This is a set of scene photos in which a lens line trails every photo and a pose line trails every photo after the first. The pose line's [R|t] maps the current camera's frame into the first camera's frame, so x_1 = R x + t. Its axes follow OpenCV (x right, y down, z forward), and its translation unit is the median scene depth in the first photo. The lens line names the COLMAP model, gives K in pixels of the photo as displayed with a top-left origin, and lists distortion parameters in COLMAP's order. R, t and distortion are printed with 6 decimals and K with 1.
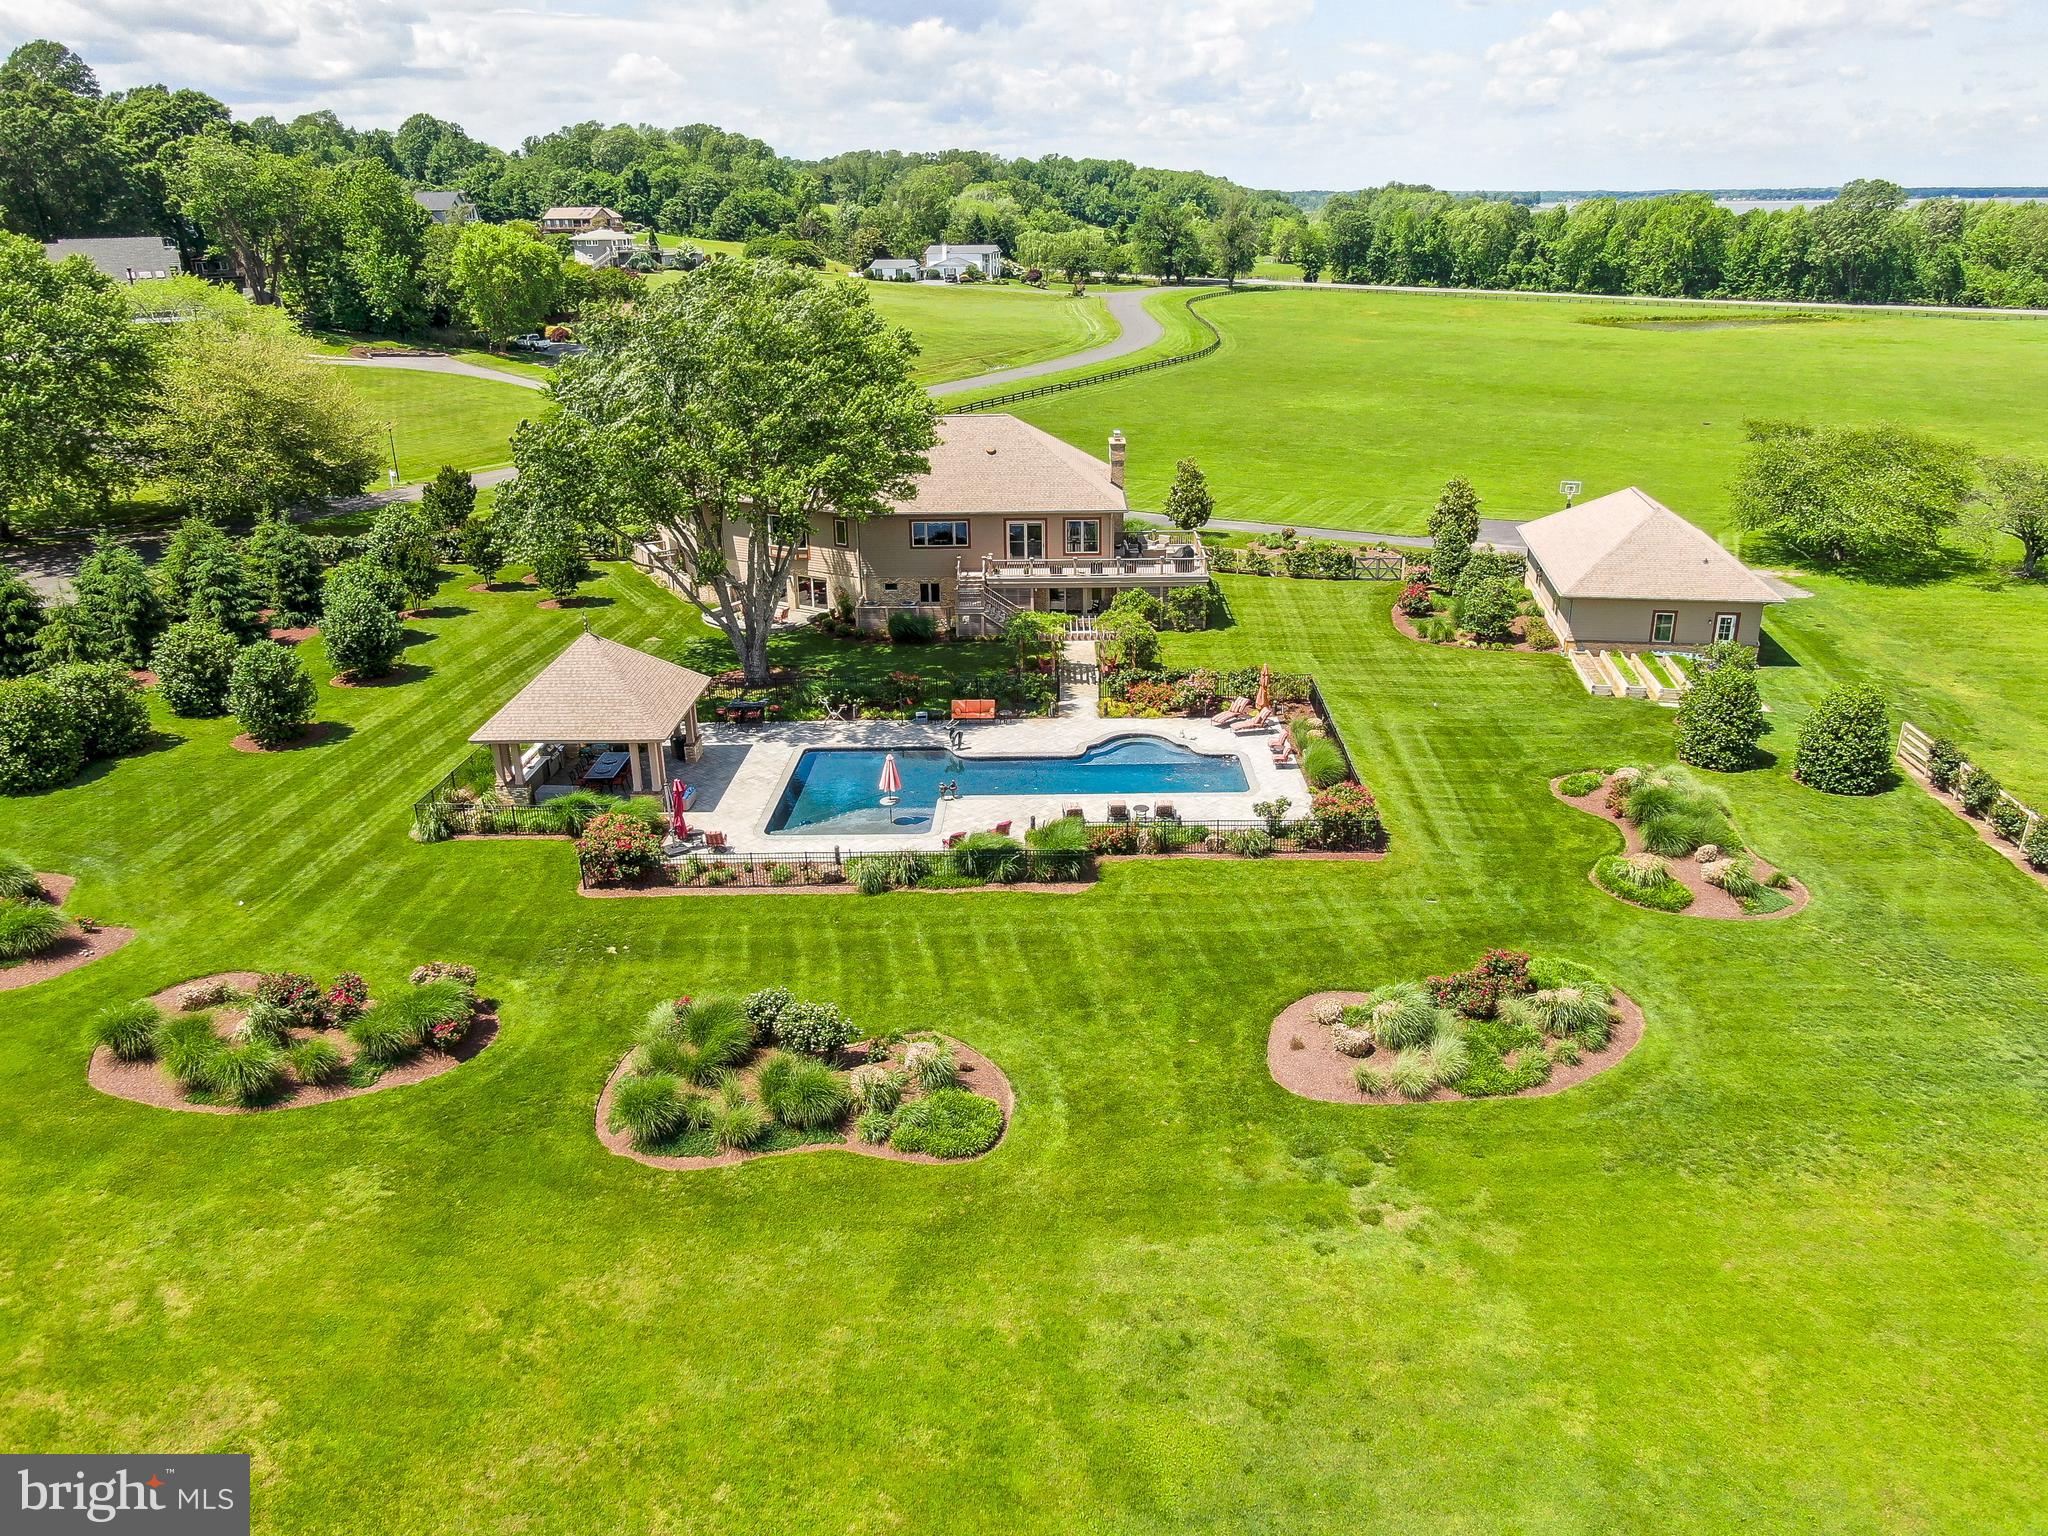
lens RADIAL K [[1461.9, 0, 1003.1], [0, 1461.9, 753.5], [0, 0, 1]] dist [-0.018203, 0.006668]
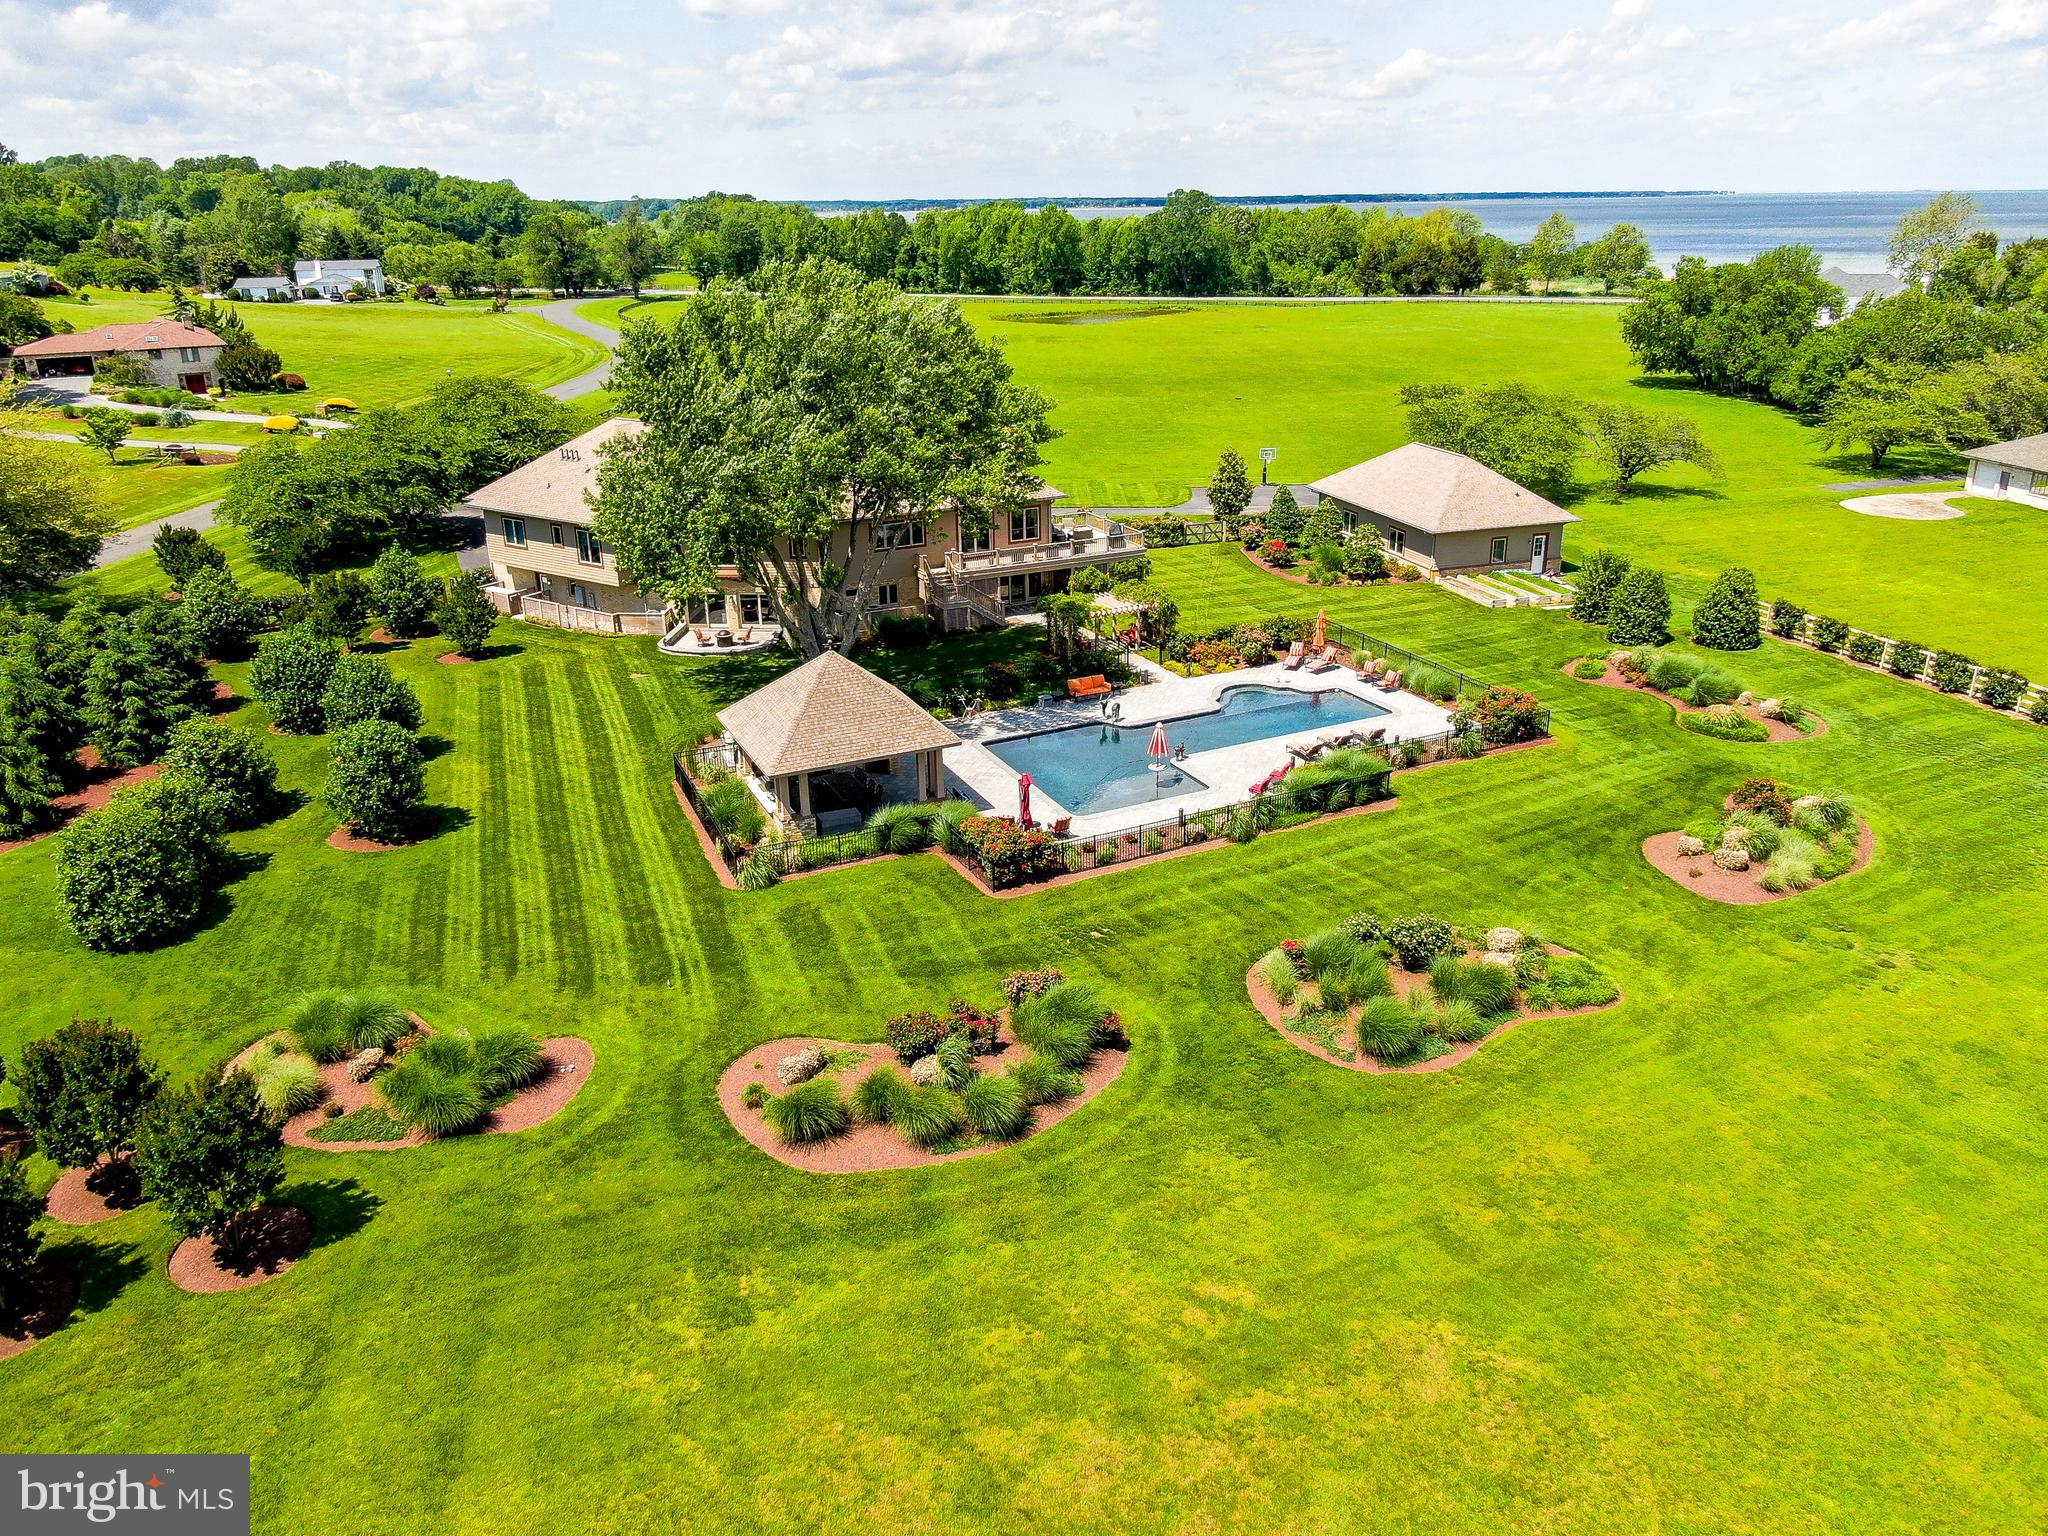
lens RADIAL K [[1461.9, 0, 1027.3], [0, 1461.9, 777.2], [0, 0, 1]] dist [-0.018203, 0.006668]
pose [[0.888910, -0.165147, 0.427277, -0.501550], [0.161721, 0.985829, 0.044588, -0.018718], [-0.428586, 0.029465, 0.903021, 0.066519]]
